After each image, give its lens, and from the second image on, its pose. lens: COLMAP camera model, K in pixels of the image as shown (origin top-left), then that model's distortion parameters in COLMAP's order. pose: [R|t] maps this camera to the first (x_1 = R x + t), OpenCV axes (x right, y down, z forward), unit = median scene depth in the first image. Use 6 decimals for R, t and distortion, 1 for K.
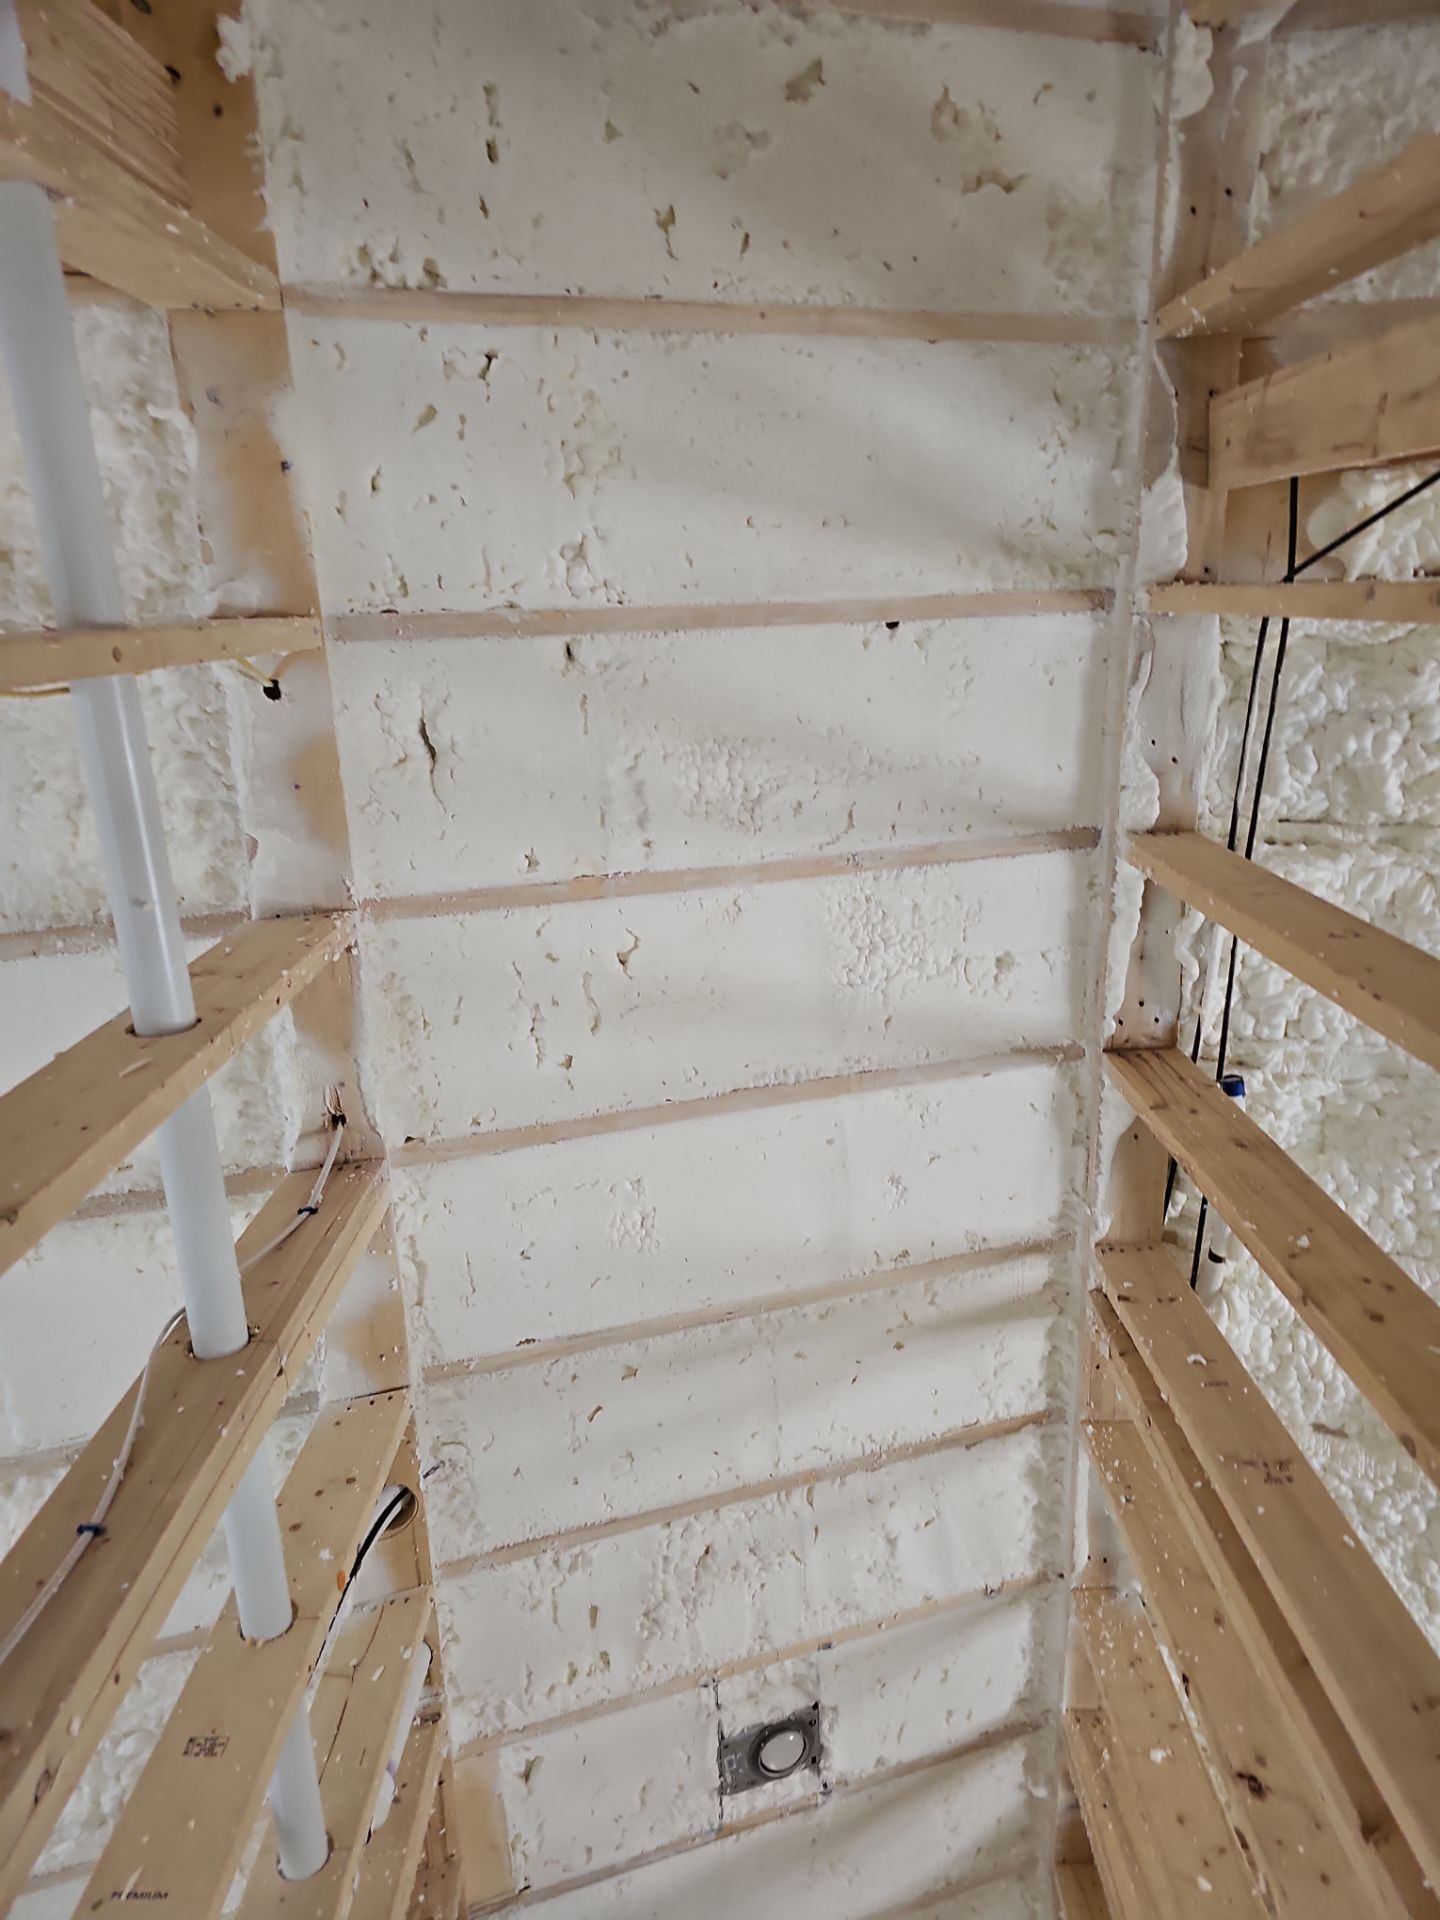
lens RADIAL K [[1268.5, 0, 714.9], [0, 1268.5, 963.5], [0, 0, 1]] dist [0.050537, -0.036694]
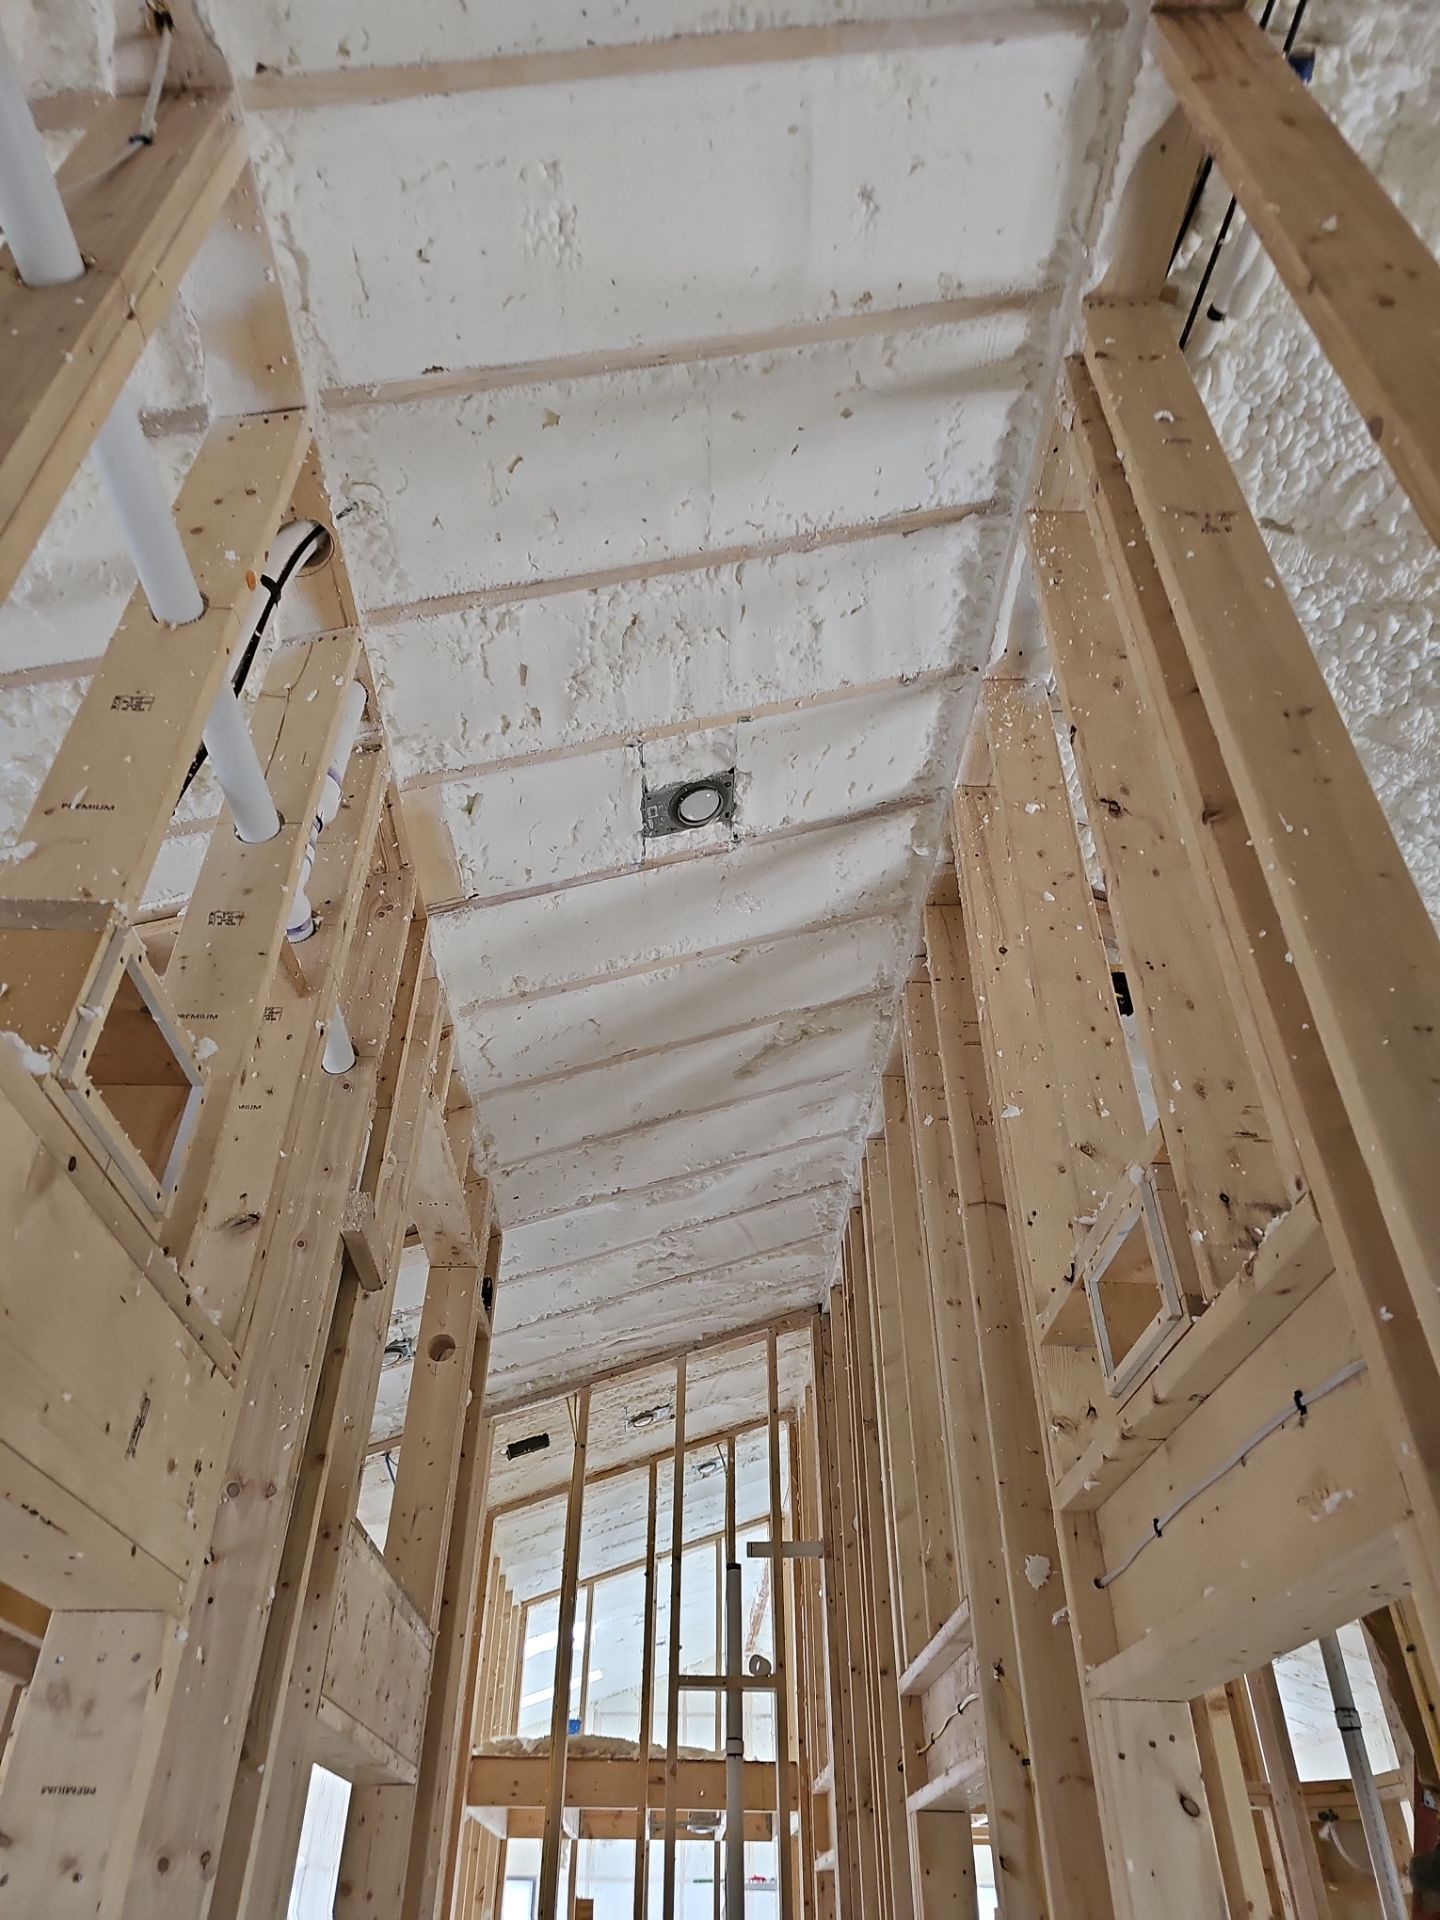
lens RADIAL K [[1268.5, 0, 700.6], [0, 1268.5, 966.0], [0, 0, 1]] dist [0.050537, -0.036694]
pose [[0.998697, 0.038143, 0.033918, 0.024290], [-0.050683, 0.819749, 0.570476, 0.111302], [-0.006044, -0.571451, 0.820614, 0.017342]]
